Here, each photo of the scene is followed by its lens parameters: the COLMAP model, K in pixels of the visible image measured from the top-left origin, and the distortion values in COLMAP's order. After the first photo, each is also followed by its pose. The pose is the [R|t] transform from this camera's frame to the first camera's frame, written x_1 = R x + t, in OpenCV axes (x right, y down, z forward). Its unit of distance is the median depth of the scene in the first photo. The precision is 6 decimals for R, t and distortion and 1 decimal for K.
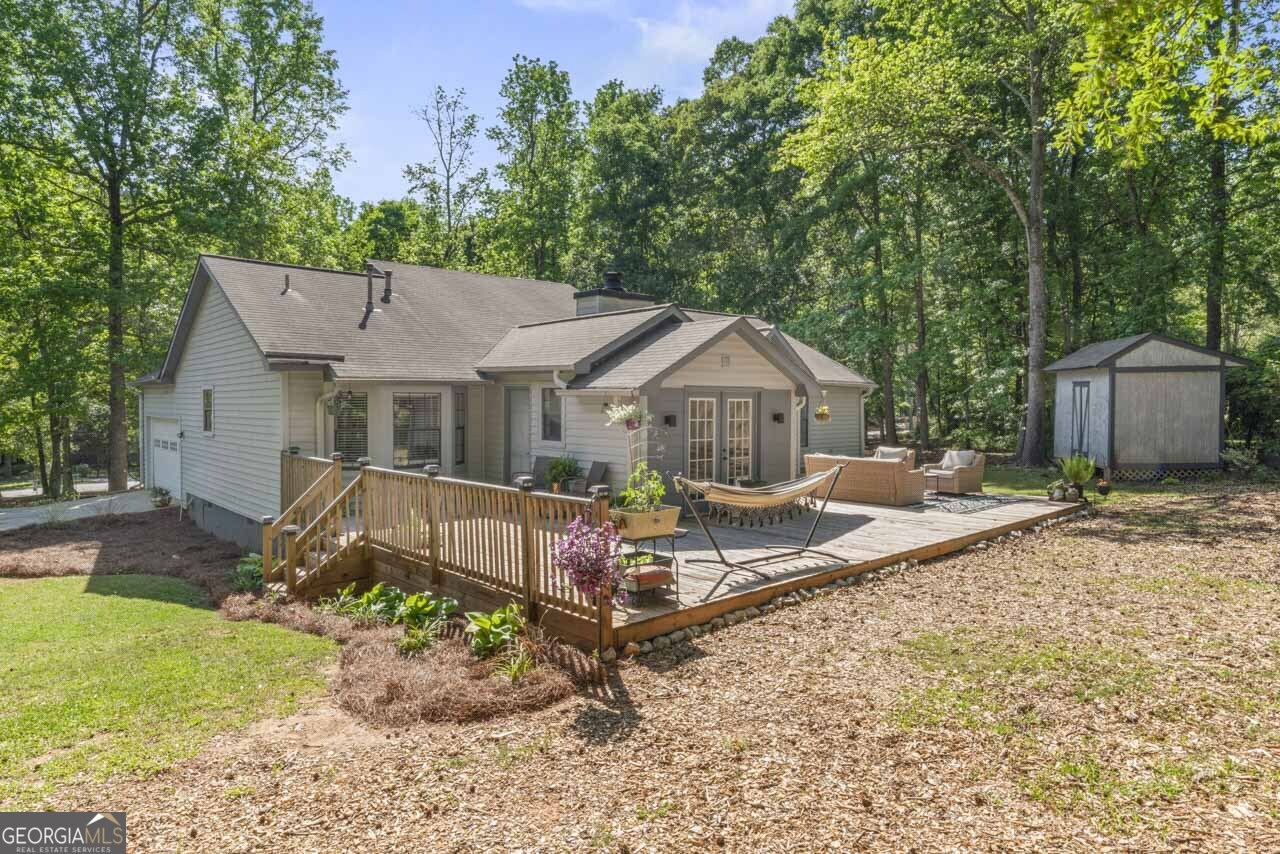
lens RADIAL K [[740.7, 0, 651.9], [0, 740.7, 417.9], [0, 0, 1]] dist [0.002154, -0.001376]
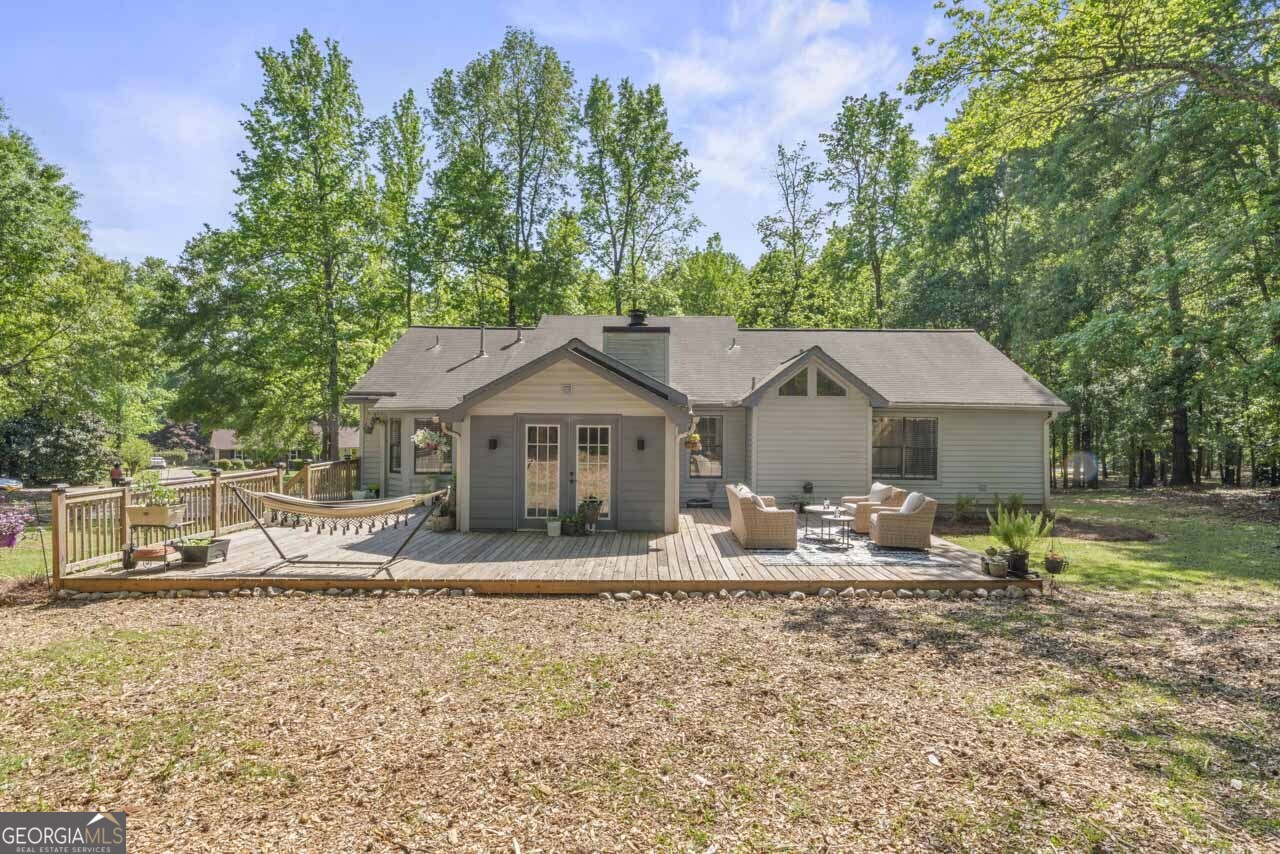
lens RADIAL K [[663.8, 0, 632.1], [0, 663.8, 436.1], [0, 0, 1]] dist [-0.004595, -0.000593]
pose [[0.772919, 0.018428, -0.634237, 0.193283], [-0.020677, 0.999779, 0.003851, -0.003686], [0.634168, 0.010137, 0.773129, 0.081039]]
